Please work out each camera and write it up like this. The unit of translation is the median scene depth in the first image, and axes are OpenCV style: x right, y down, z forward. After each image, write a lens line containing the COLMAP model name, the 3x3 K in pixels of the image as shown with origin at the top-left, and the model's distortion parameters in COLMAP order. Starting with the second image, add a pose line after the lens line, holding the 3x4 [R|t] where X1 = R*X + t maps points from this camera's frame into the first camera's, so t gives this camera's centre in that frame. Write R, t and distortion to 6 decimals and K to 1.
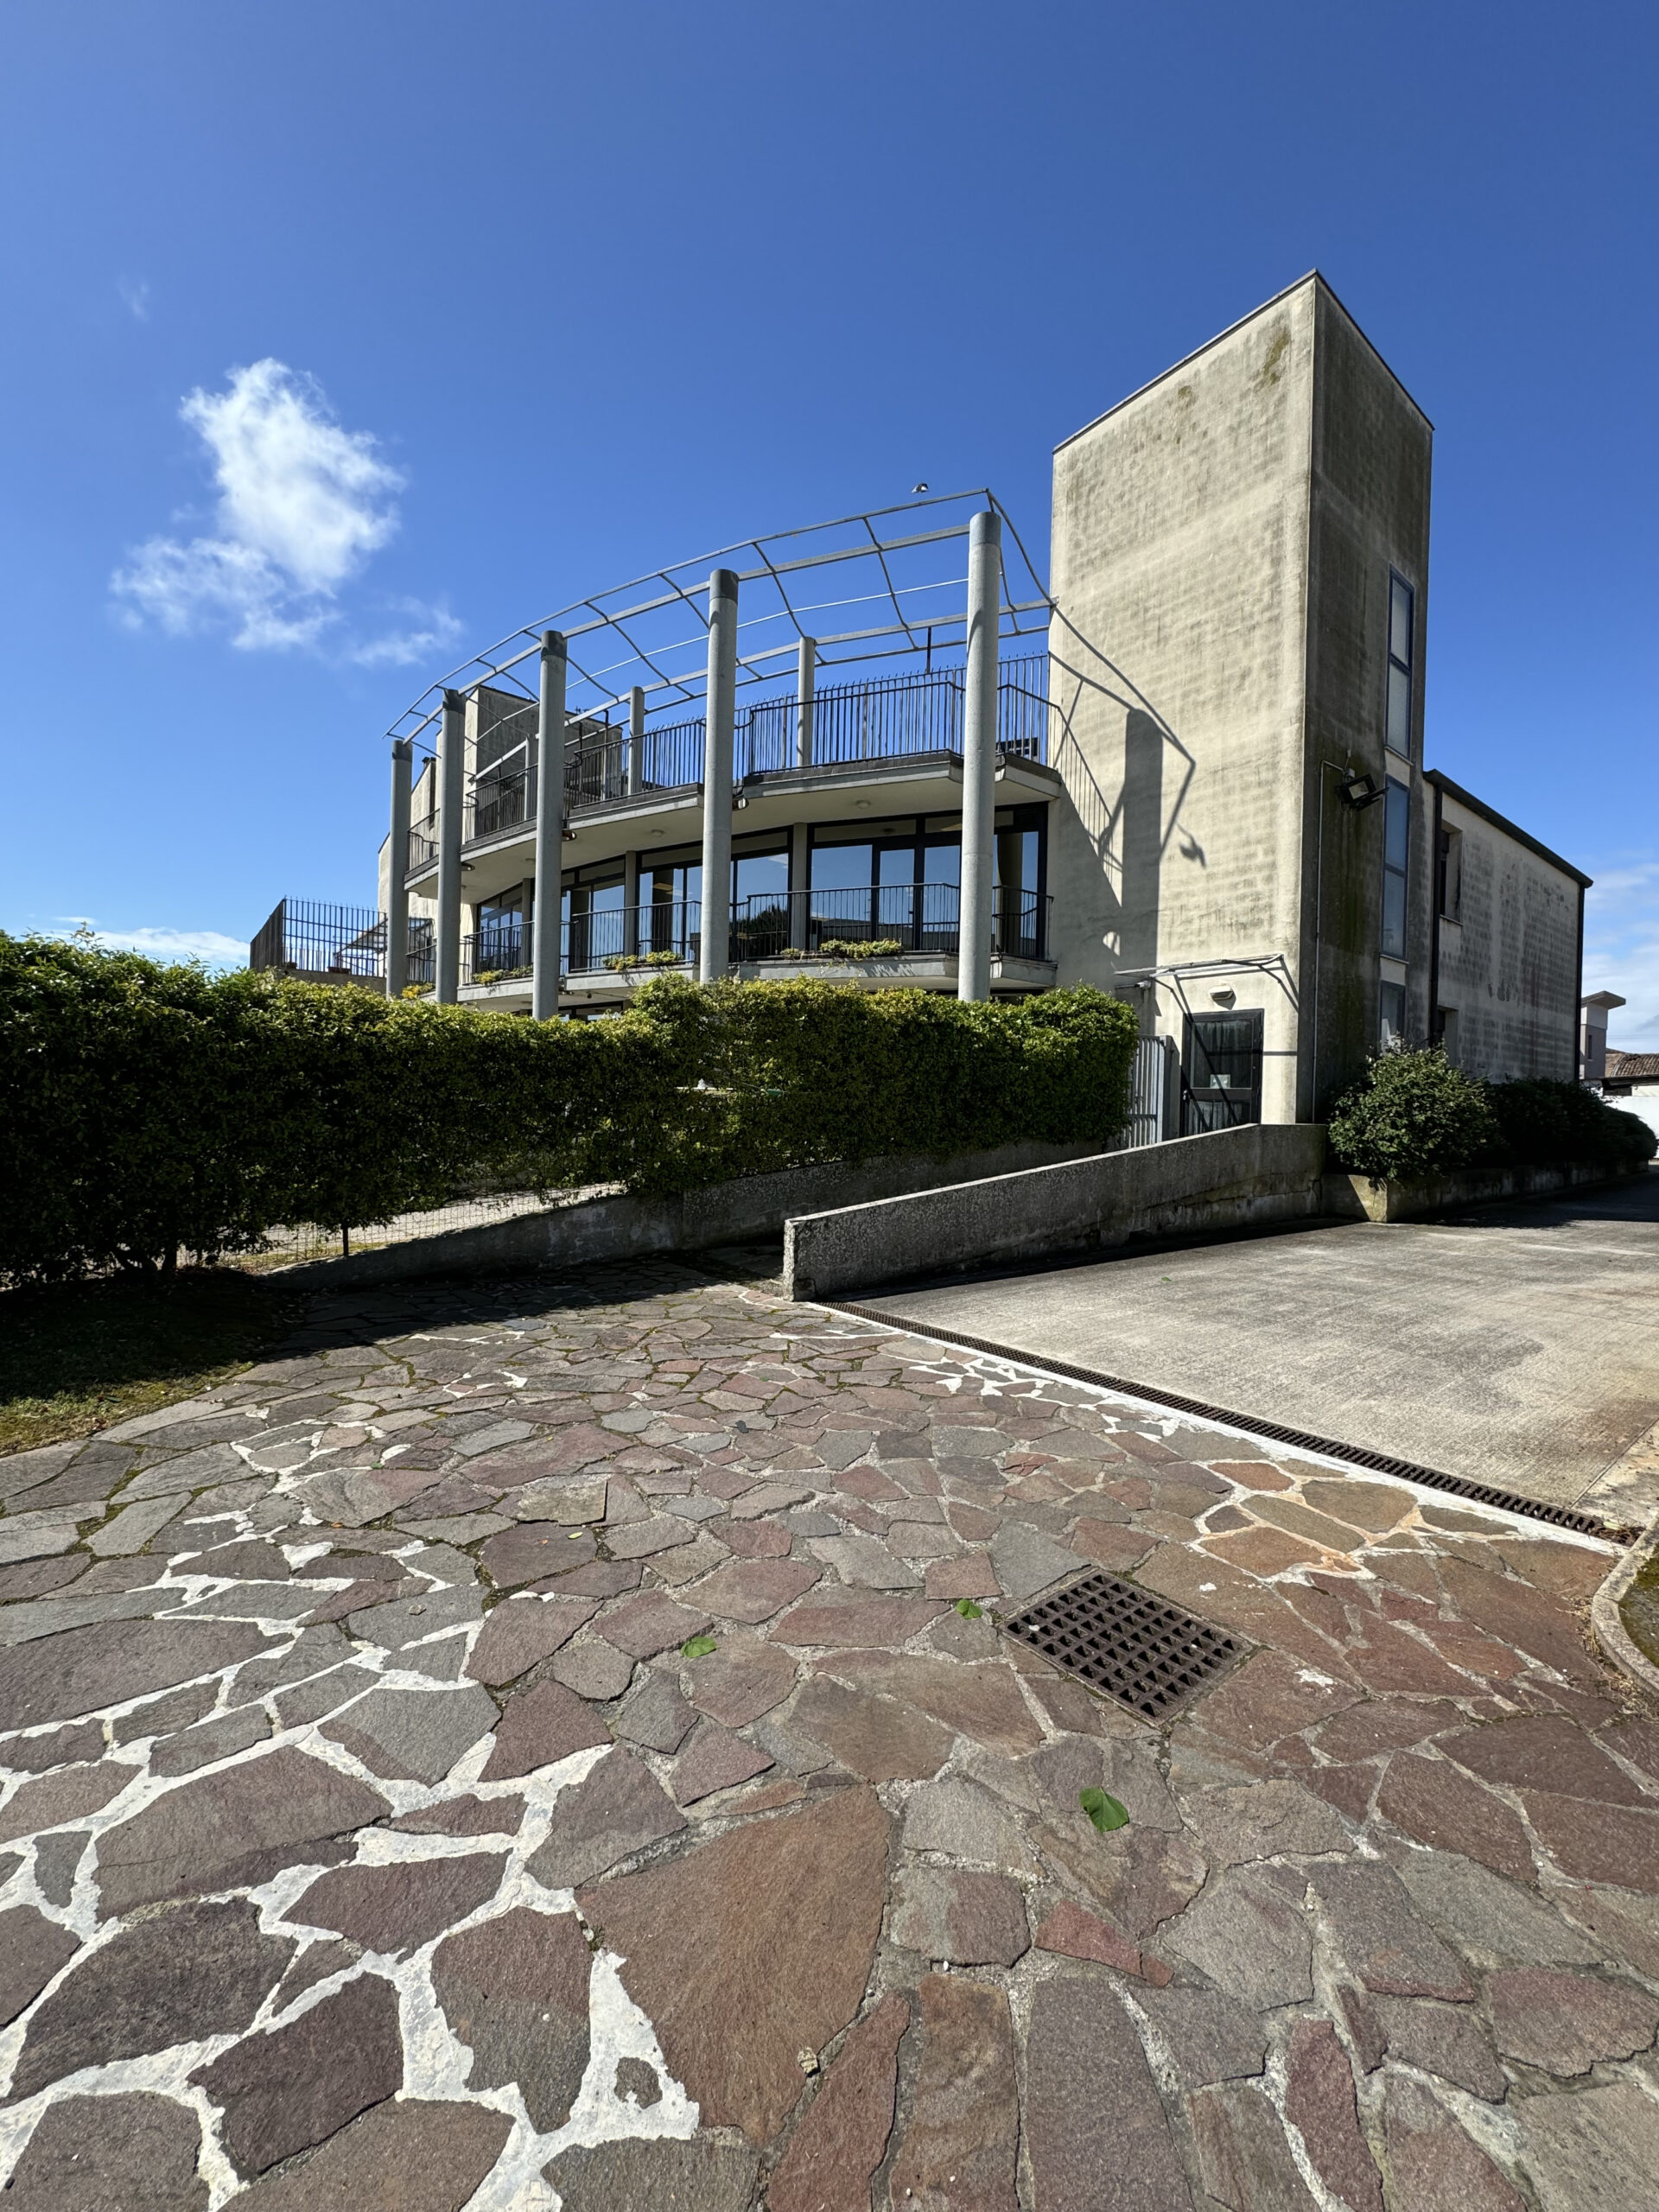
lens RADIAL K [[896.2, 0, 829.5], [0, 896.2, 1106.0], [0, 0, 1]] dist [0.004582, 0.000221]
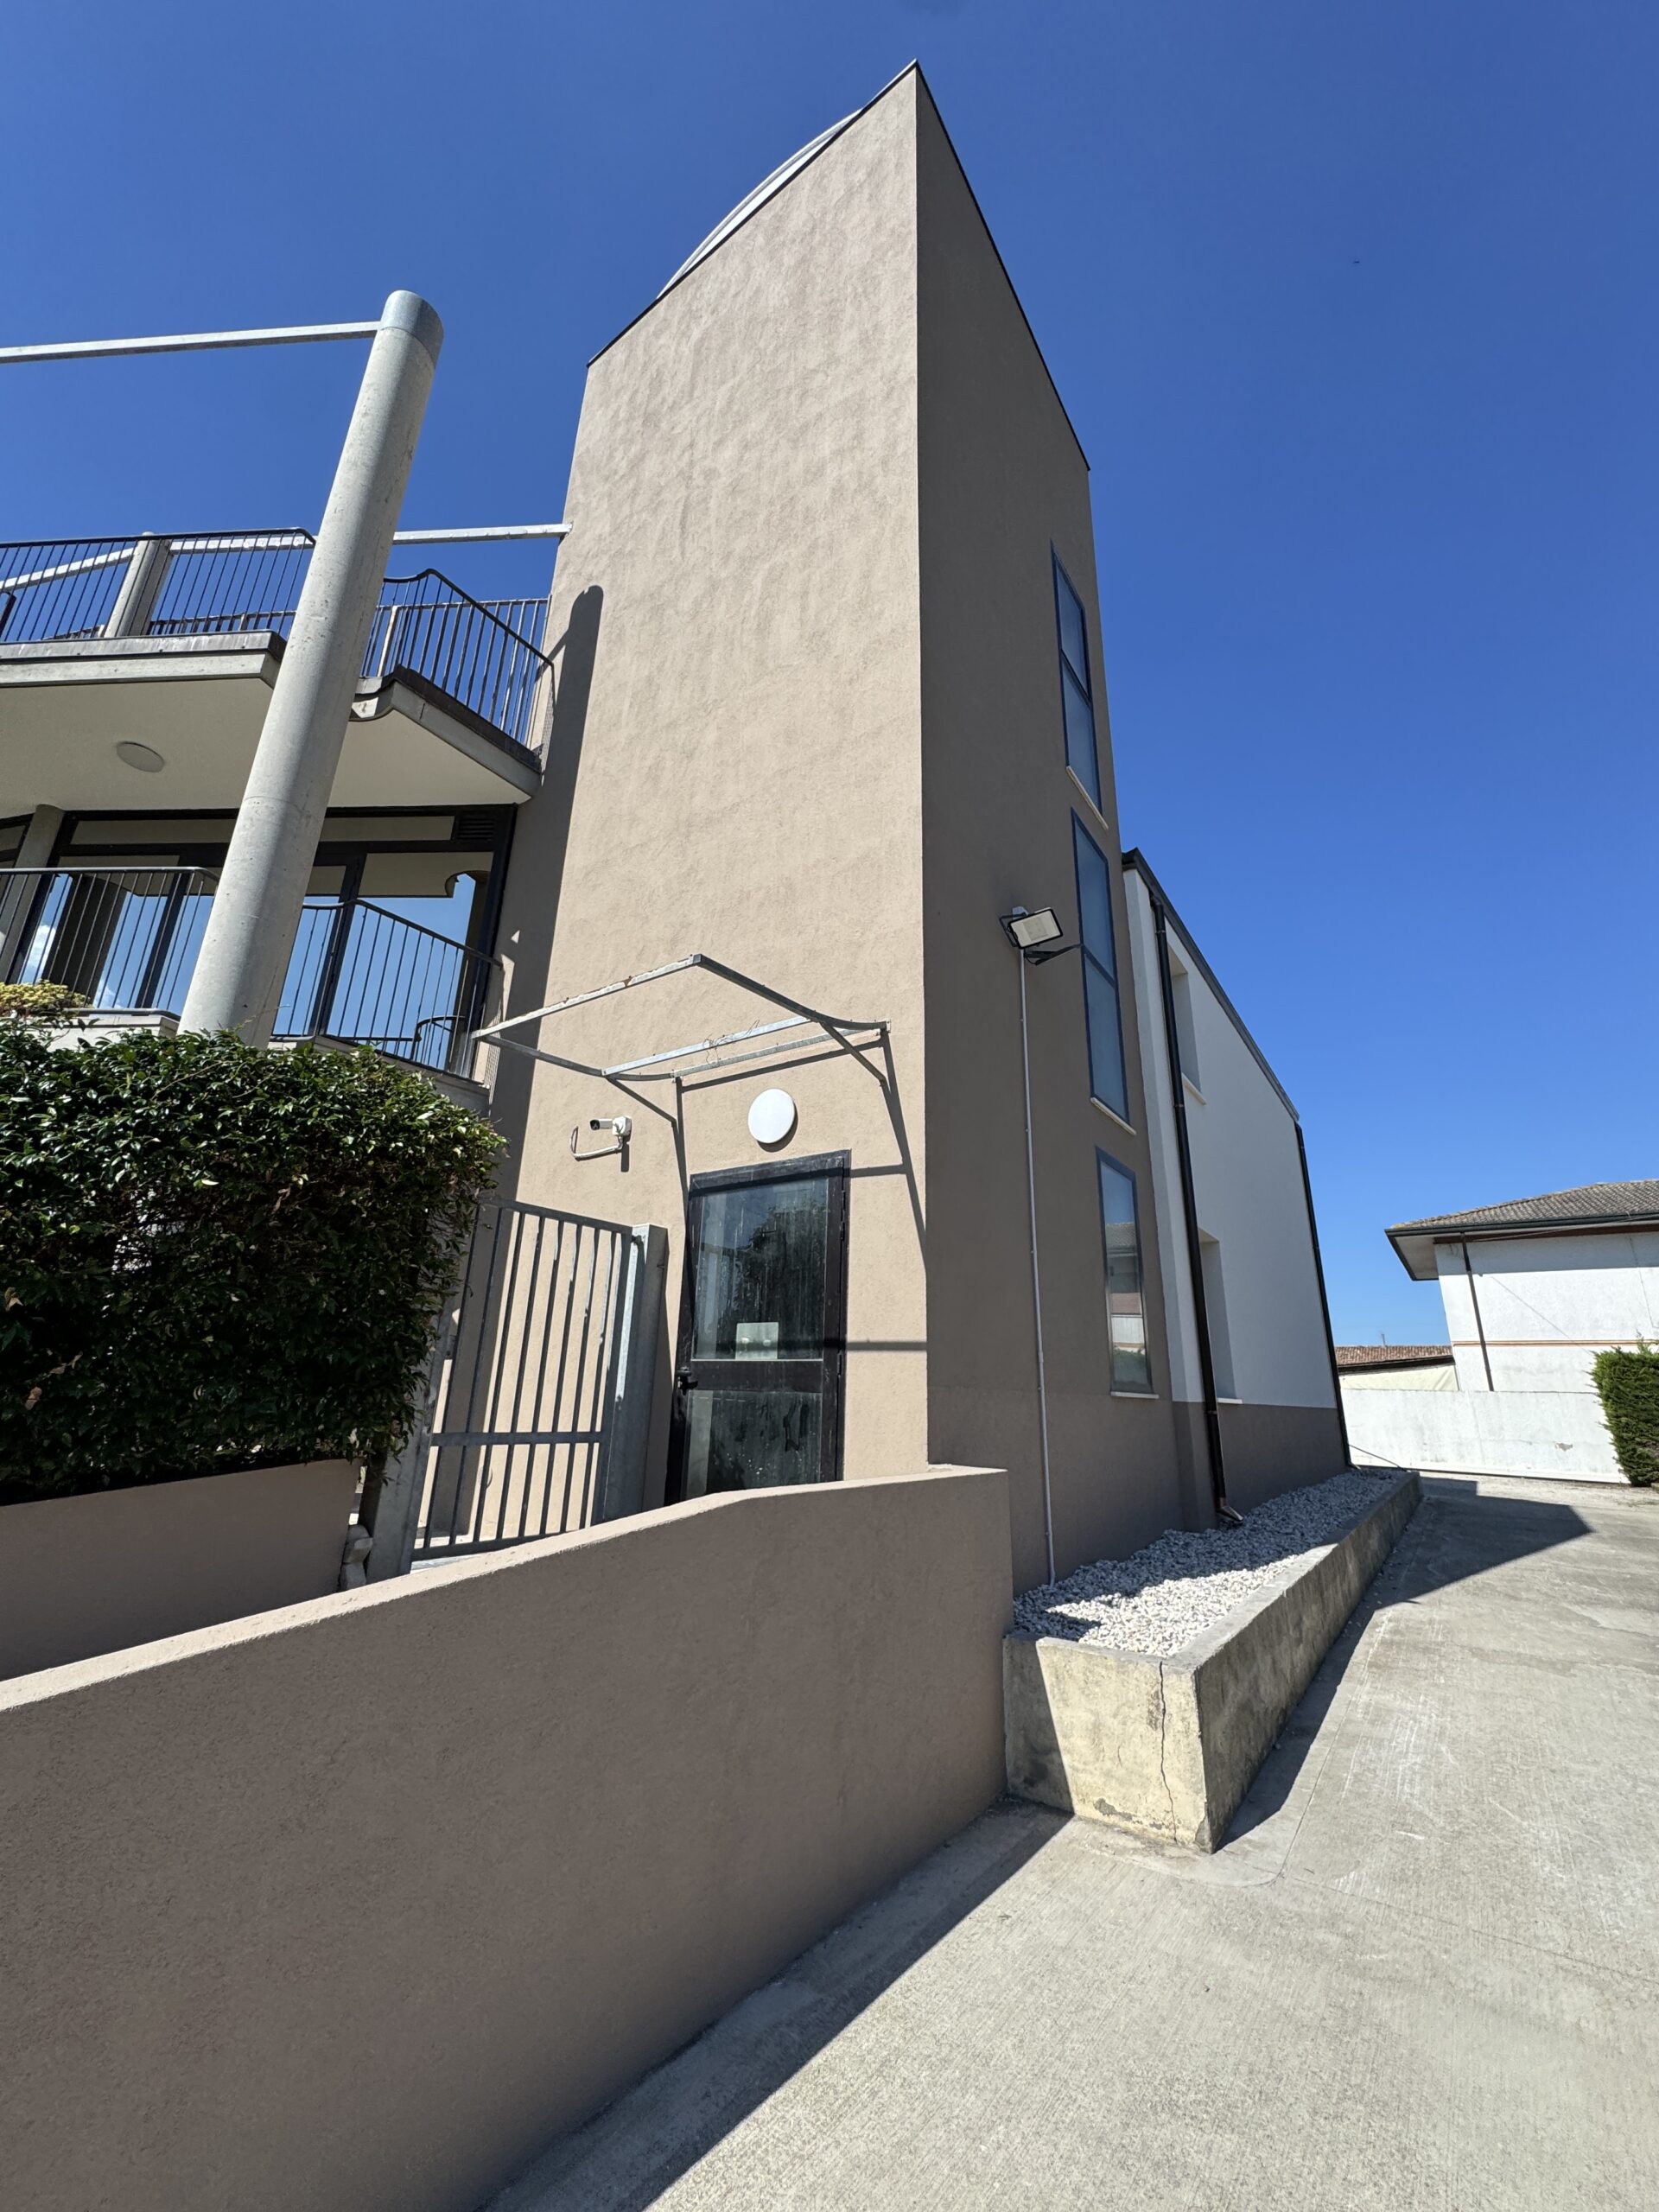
lens RADIAL K [[875.5, 0, 829.5], [0, 875.5, 1106.0], [0, 0, 1]] dist [-0.000272, -0.000005]
pose [[0.959701, 0.092327, 0.265422, 0.345792], [-0.006022, 0.951030, -0.309041, -0.005871], [-0.280957, 0.294989, 0.913260, 0.598008]]
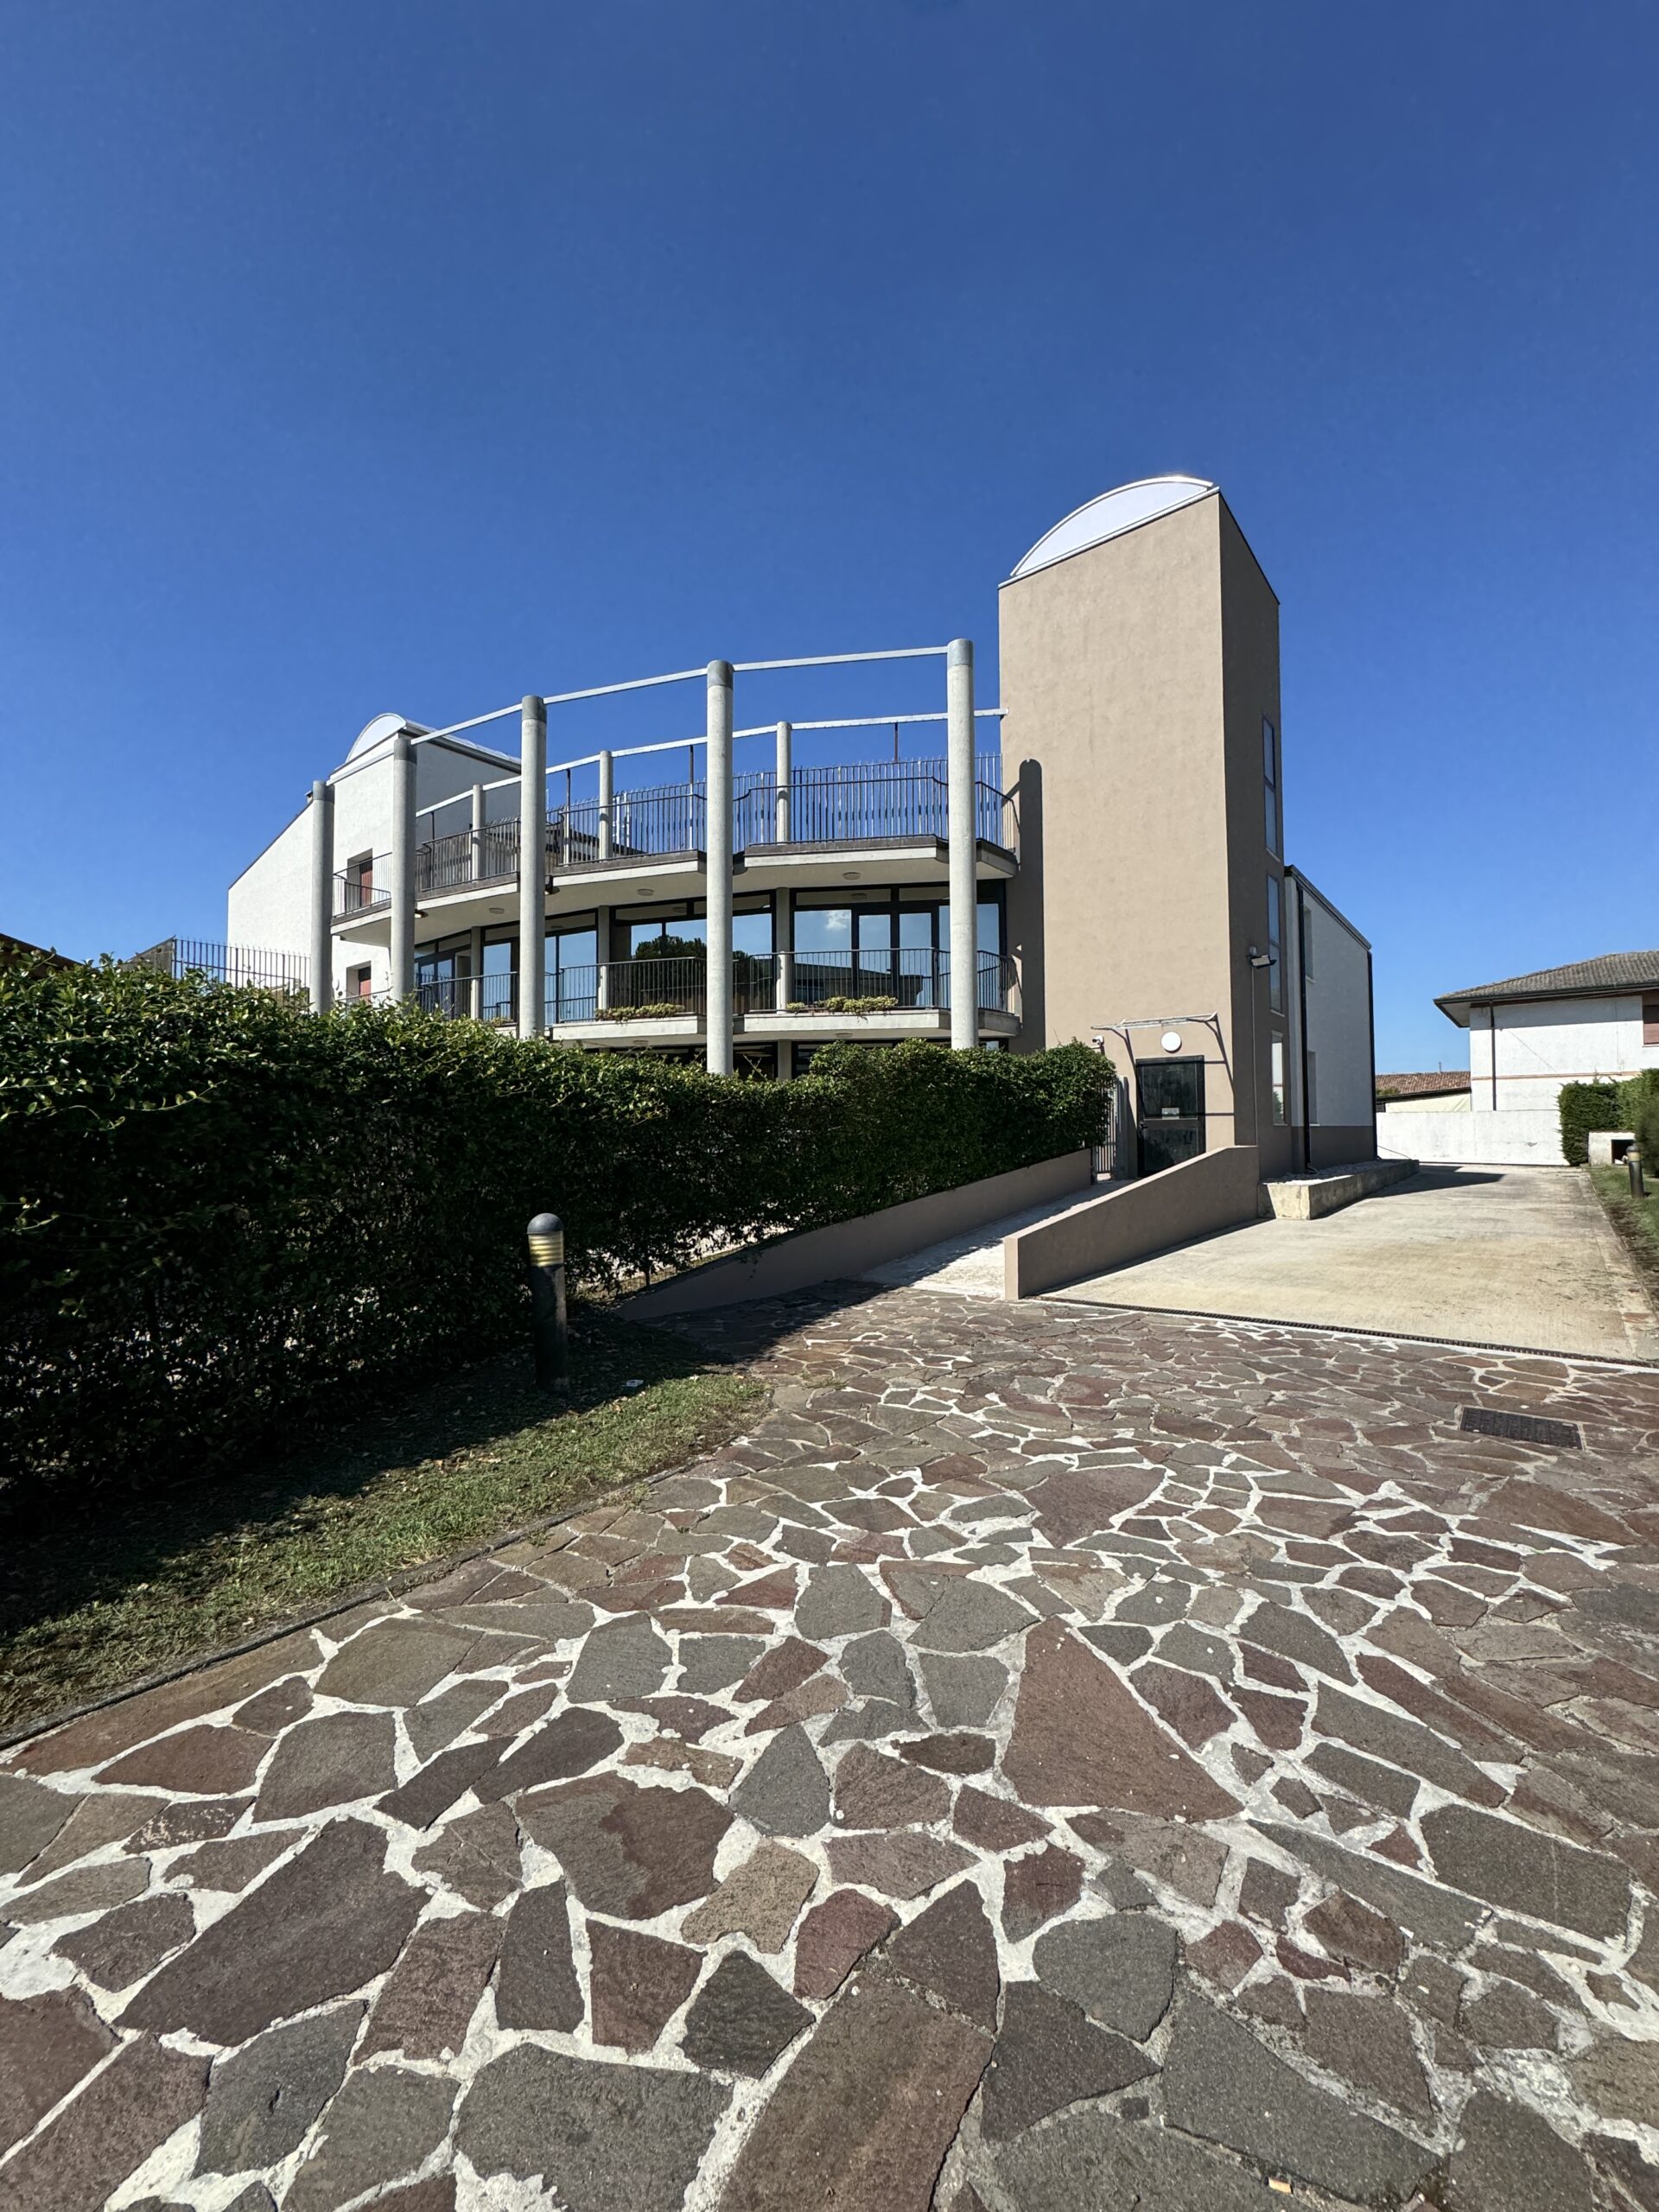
lens RADIAL K [[896.2, 0, 829.5], [0, 896.2, 1106.0], [0, 0, 1]] dist [0.004582, 0.000221]
pose [[0.975438, -0.025341, 0.218811, -0.291616], [0.031813, 0.999153, -0.026107, -0.018725], [-0.217964, 0.032427, 0.975418, -0.112008]]
